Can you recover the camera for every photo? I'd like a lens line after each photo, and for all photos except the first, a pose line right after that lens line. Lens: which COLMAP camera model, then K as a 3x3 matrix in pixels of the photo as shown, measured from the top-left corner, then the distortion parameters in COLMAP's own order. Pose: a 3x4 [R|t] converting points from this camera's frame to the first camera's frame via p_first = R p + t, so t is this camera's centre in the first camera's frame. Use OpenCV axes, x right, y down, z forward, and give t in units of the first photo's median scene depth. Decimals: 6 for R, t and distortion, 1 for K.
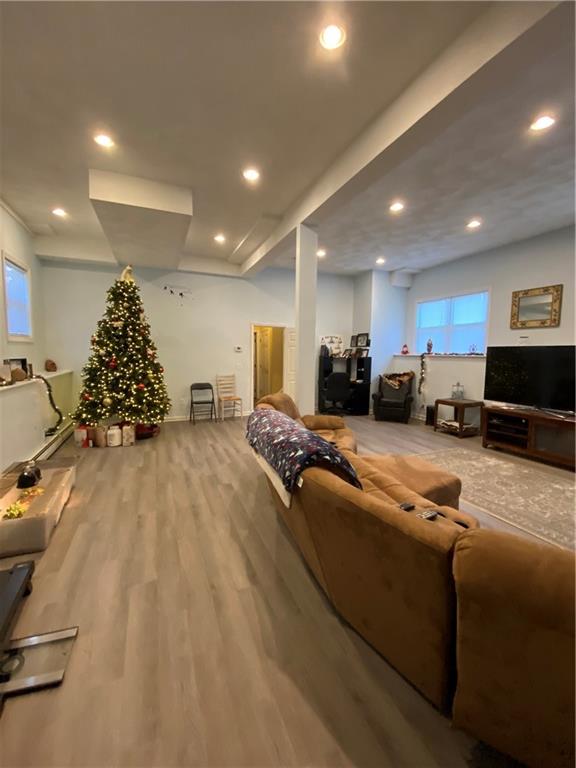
lens RADIAL K [[309.4, 0, 285.0], [0, 309.4, 382.5], [0, 0, 1]] dist [-0.000891, -0.000390]
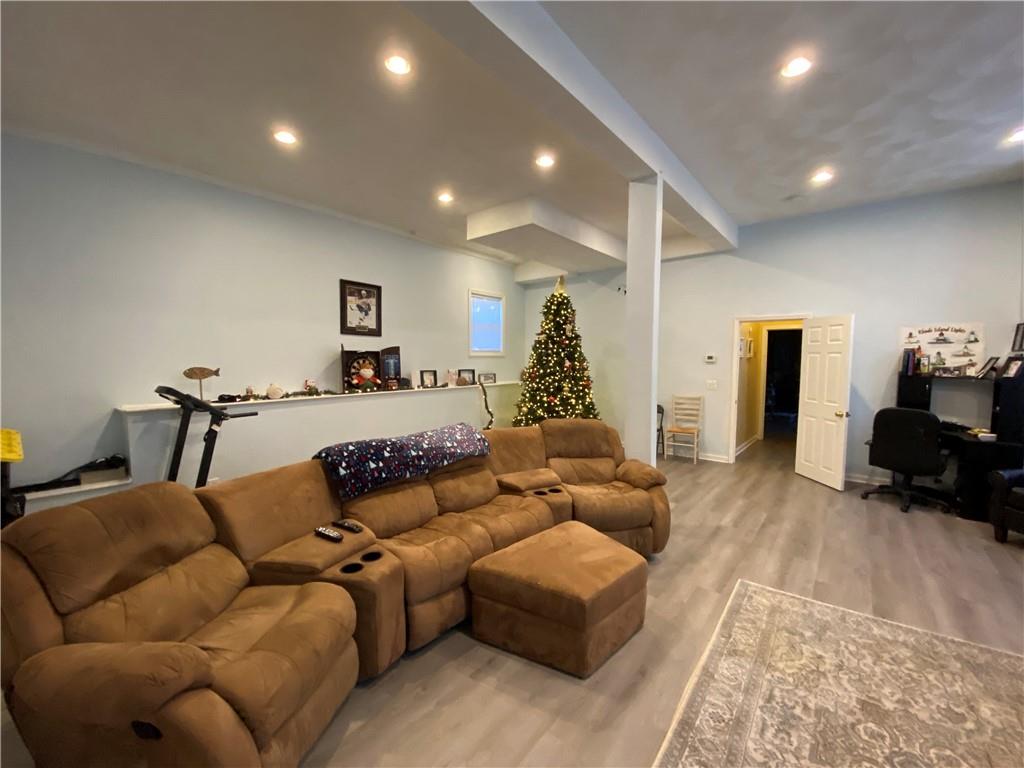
lens RADIAL K [[412.5, 0, 506.7], [0, 412.5, 384.4], [0, 0, 1]] dist [-0.000891, -0.000390]
pose [[0.453728, 0.050013, -0.889736, 0.632147], [-0.080898, 0.996613, 0.014767, -0.042263], [0.887461, 0.065278, 0.456237, 0.272849]]
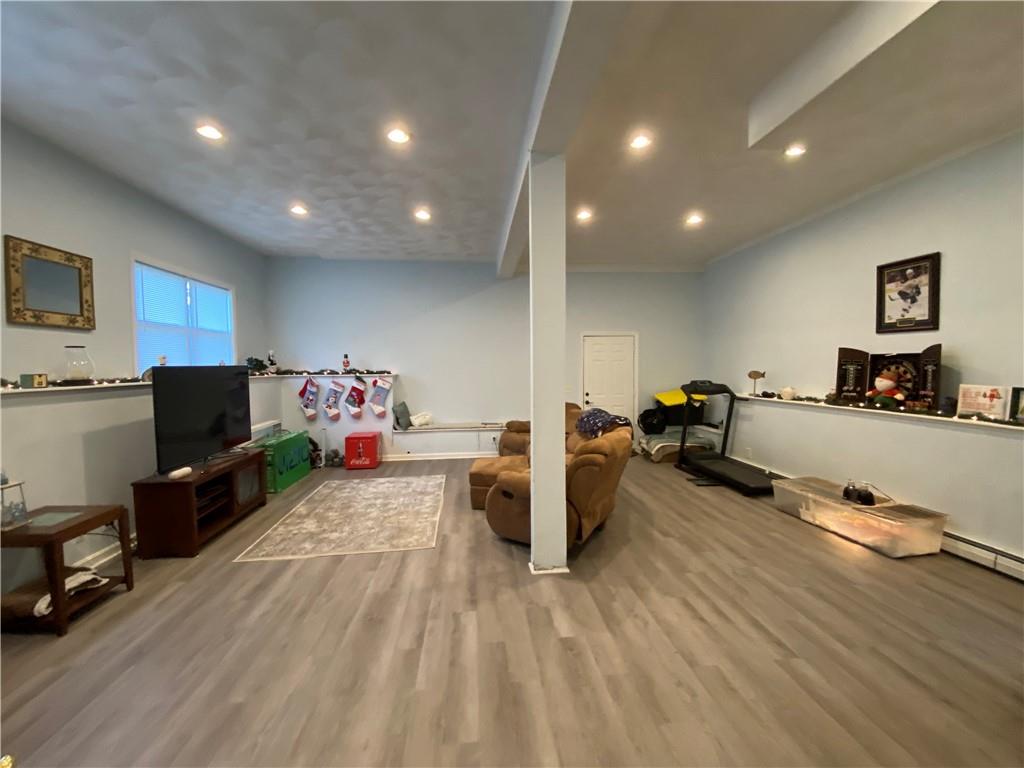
lens RADIAL K [[412.5, 0, 513.3], [0, 412.5, 384.0], [0, 0, 1]] dist [-0.000891, -0.000390]
pose [[-0.955424, -0.012788, 0.294961, -0.077943], [0.028792, 0.990264, 0.136193, -0.162118], [-0.293831, 0.138615, -0.945753, 1.472581]]
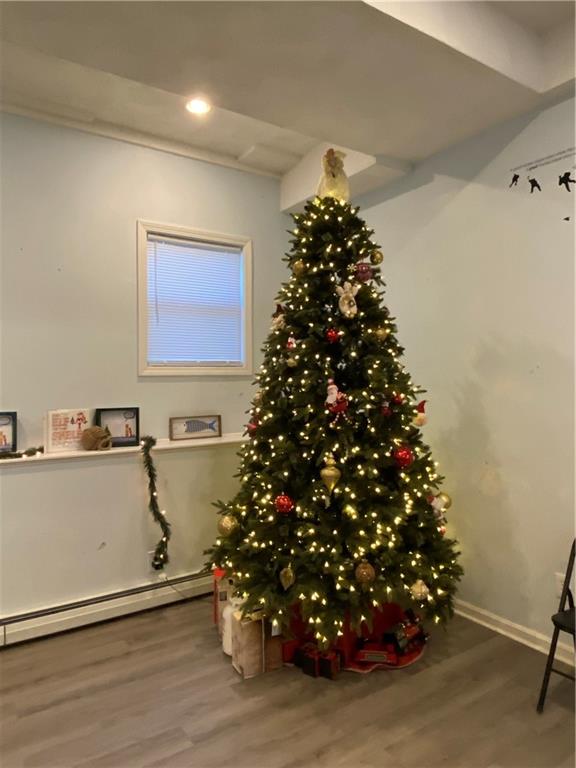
lens RADIAL K [[504.4, 0, 289.3], [0, 504.4, 377.6], [0, 0, 1]] dist [0.004407, -0.001403]
pose [[0.182622, -0.014381, -0.983078, 0.061469], [-0.083543, 0.996050, -0.030091, -0.103947], [0.979627, 0.087625, 0.180699, 0.898910]]
